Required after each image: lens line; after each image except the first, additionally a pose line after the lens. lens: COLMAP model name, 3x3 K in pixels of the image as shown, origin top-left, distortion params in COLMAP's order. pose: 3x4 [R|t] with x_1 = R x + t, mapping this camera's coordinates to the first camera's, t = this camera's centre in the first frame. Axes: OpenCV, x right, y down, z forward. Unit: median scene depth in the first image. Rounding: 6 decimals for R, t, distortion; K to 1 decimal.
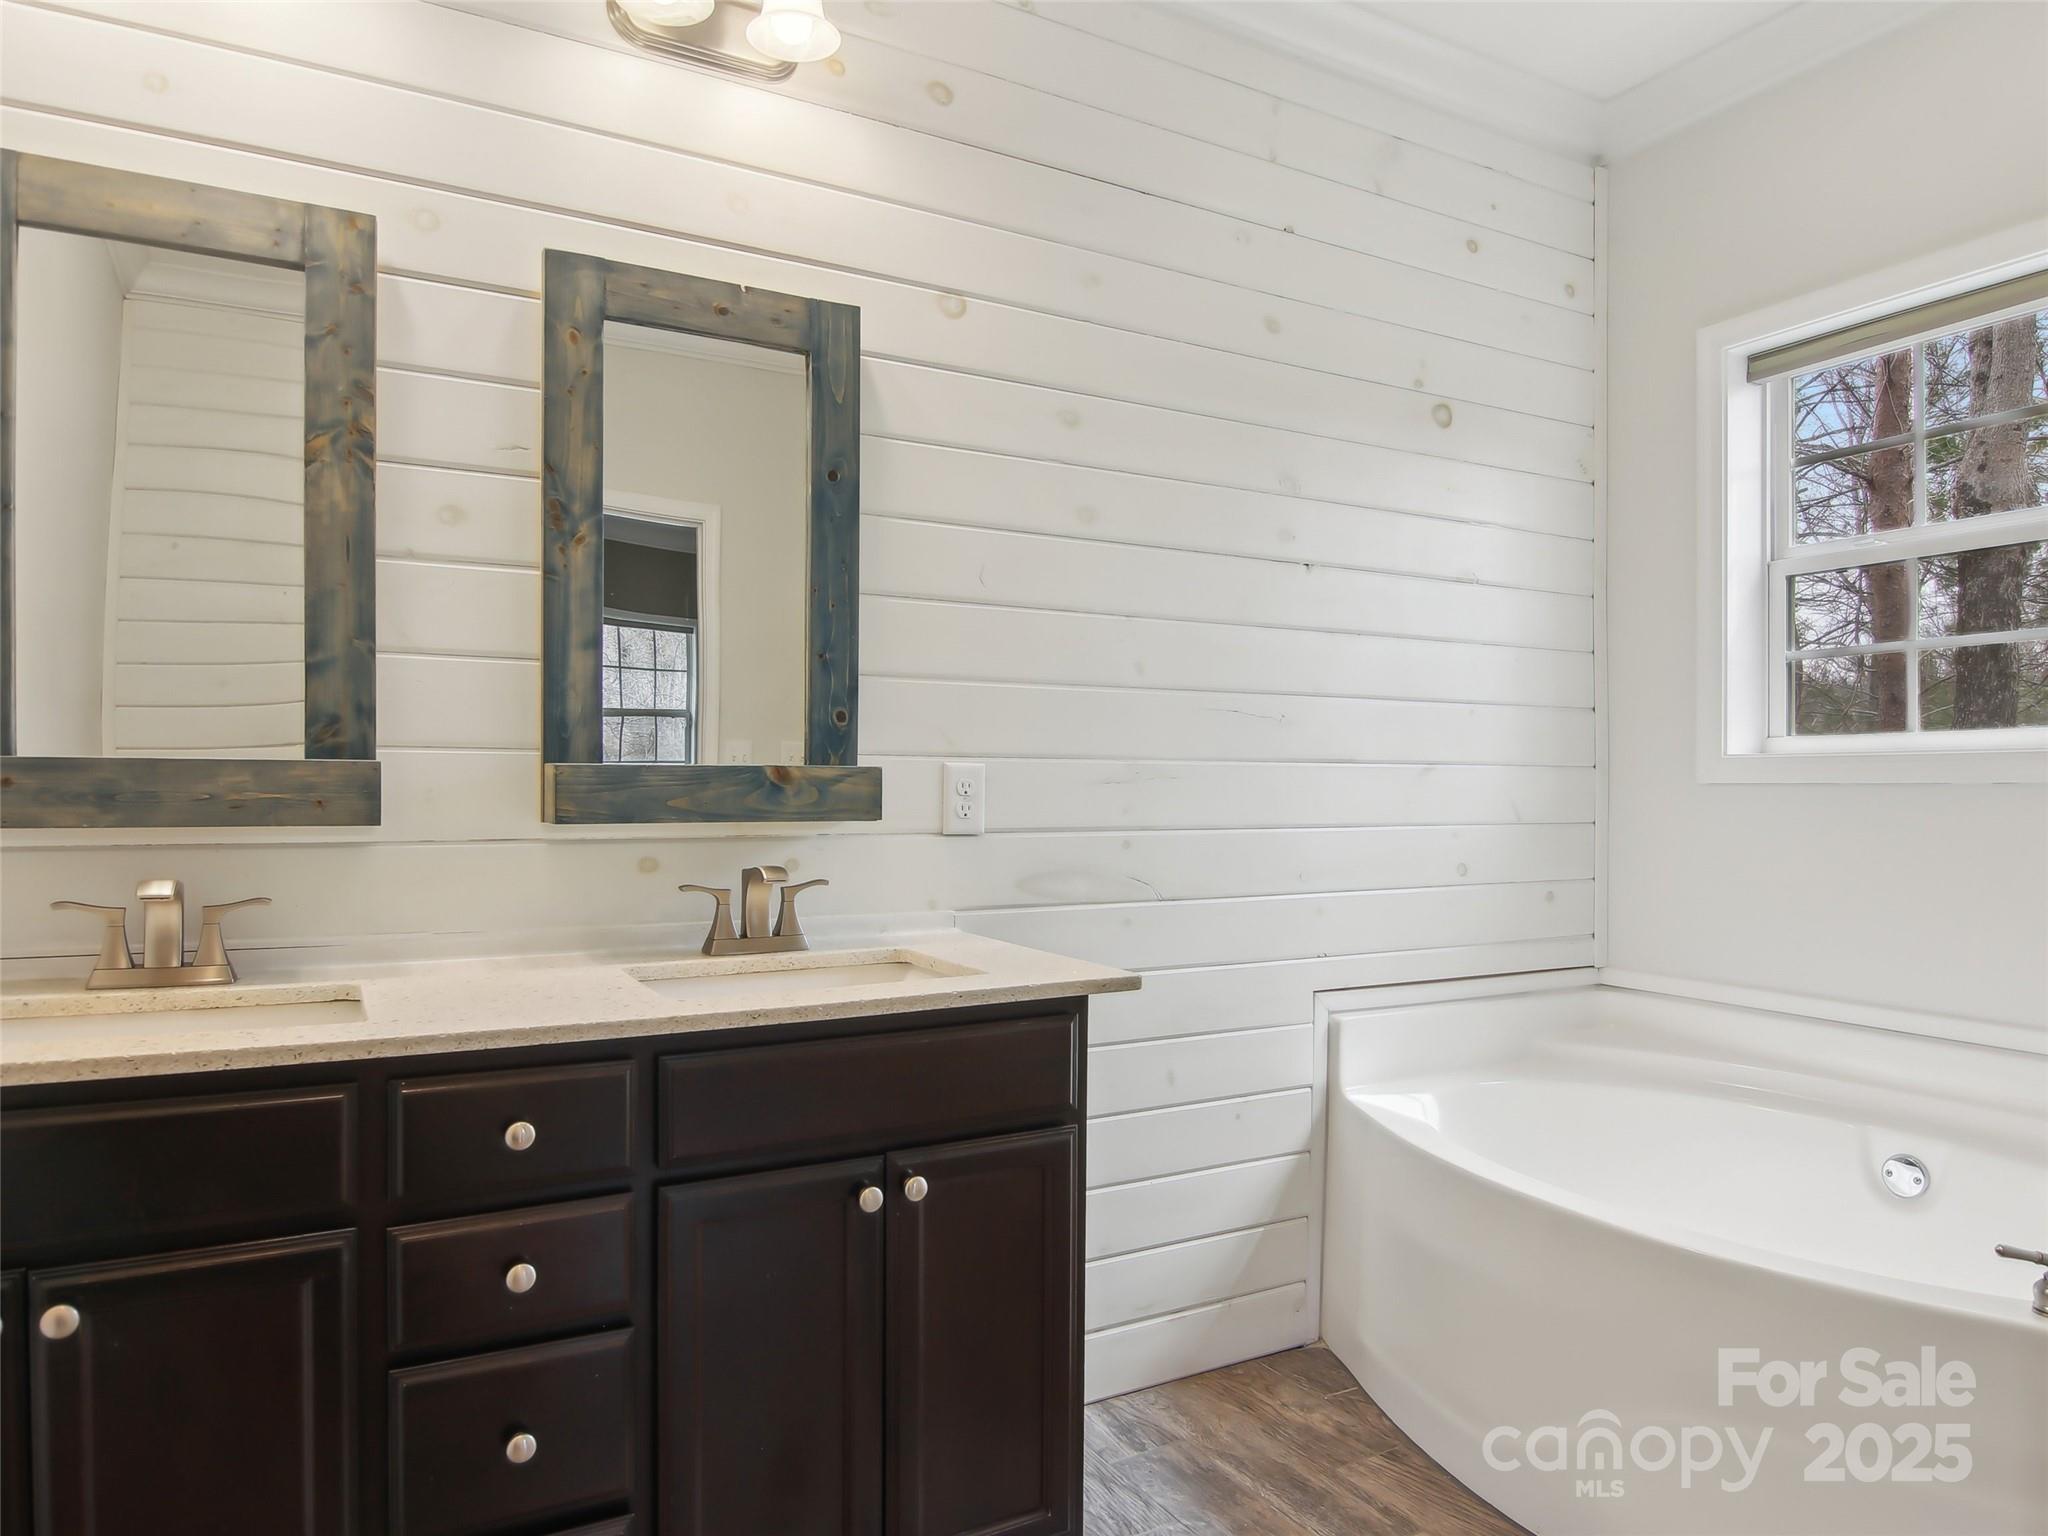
lens RADIAL K [[1307.4, 0, 994.0], [0, 1307.4, 800.6], [0, 0, 1]] dist [0.004552, -0.015519]
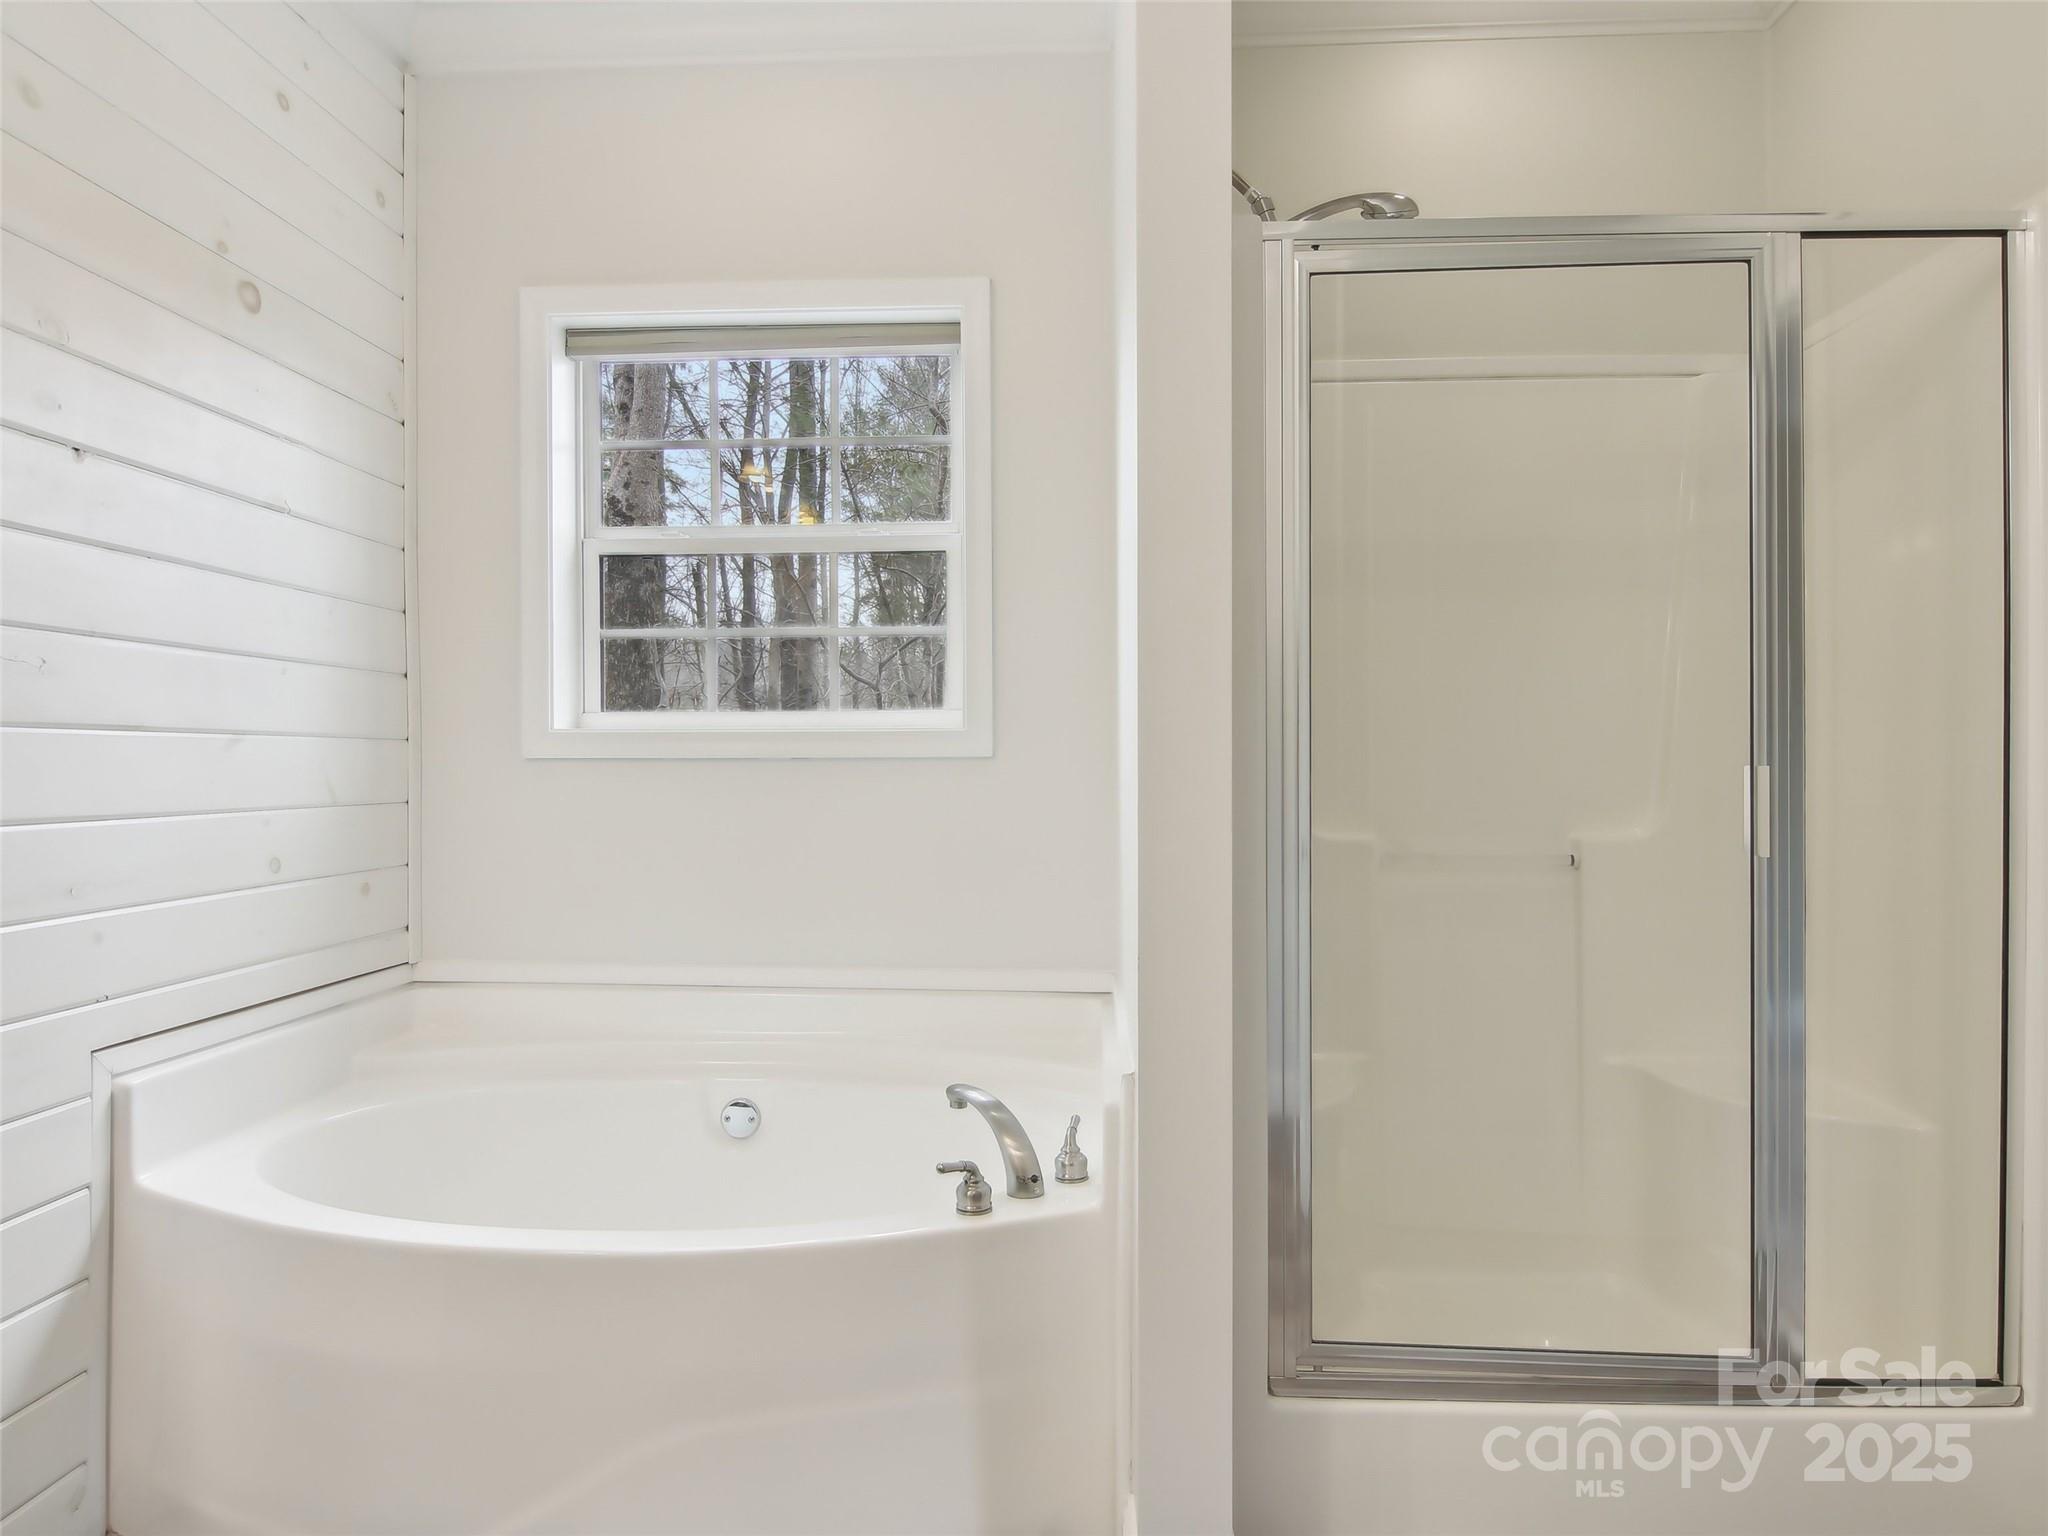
lens RADIAL K [[1307.4, 0, 1030.9], [0, 1307.4, 760.9], [0, 0, 1]] dist [0.004552, -0.015519]
pose [[0.522799, -0.001572, 0.852455, -0.093572], [0.011256, 0.999924, -0.005059, -0.002303], [-0.852382, 0.012241, 0.522777, 0.195630]]
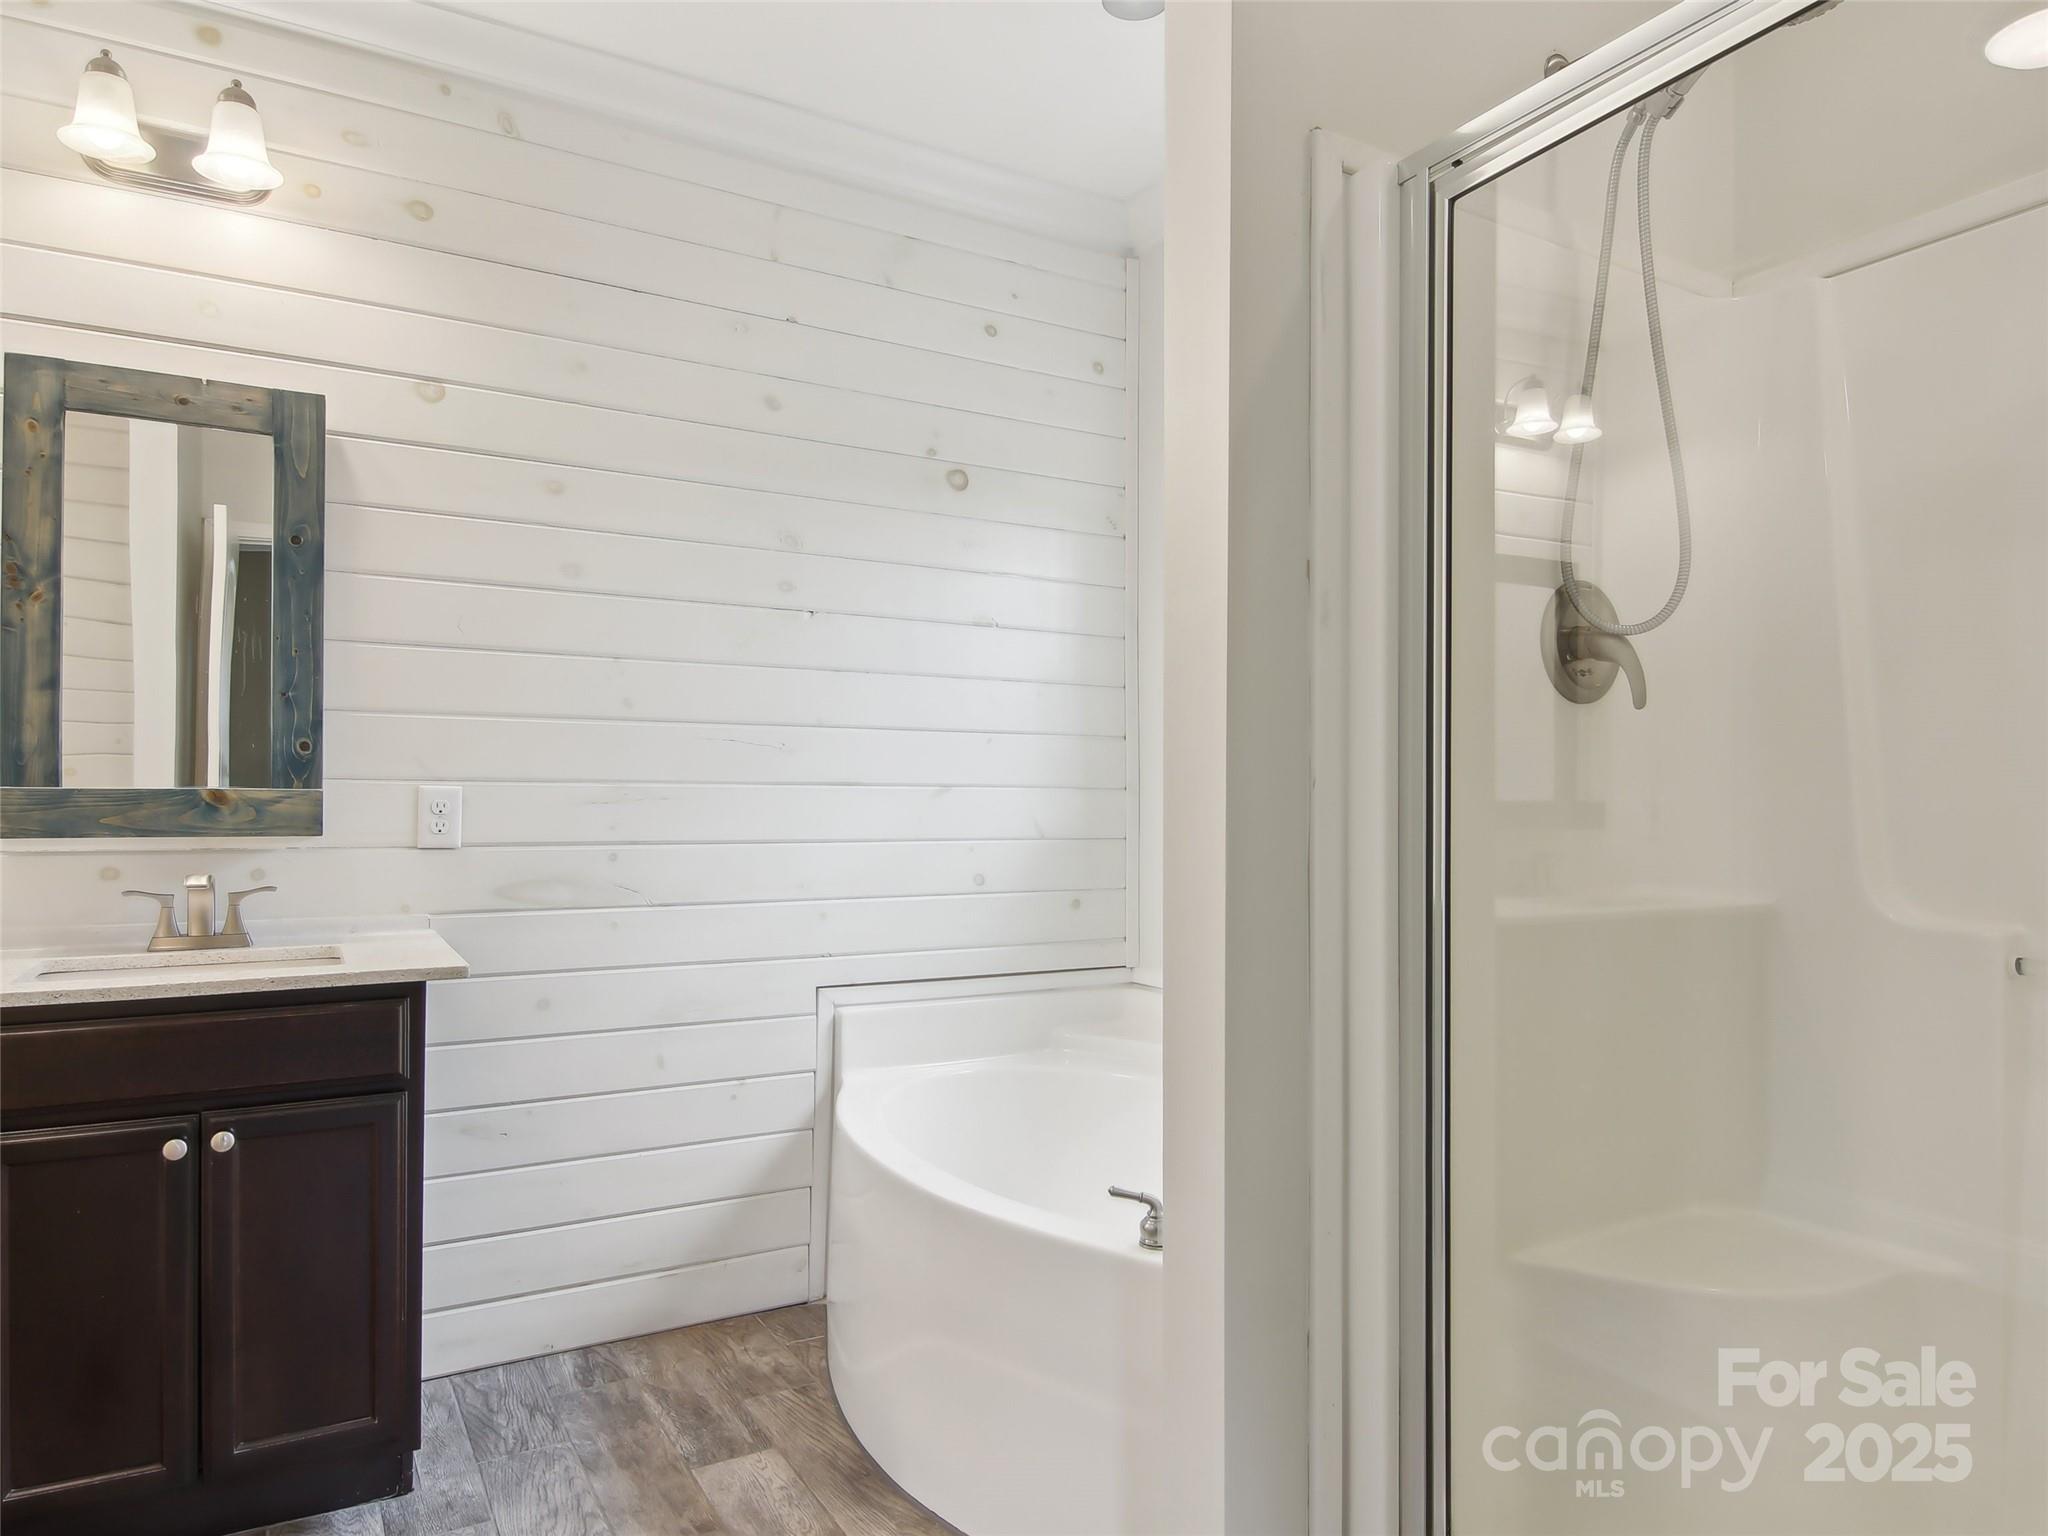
lens RADIAL K [[1307.4, 0, 1033.4], [0, 1307.4, 789.3], [0, 0, 1]] dist [0.004552, -0.015519]
pose [[0.999732, 0.002189, 0.023033, 0.412822], [-0.001739, 0.999808, -0.019536, -0.003670], [-0.023071, 0.019490, 0.999544, -0.141660]]
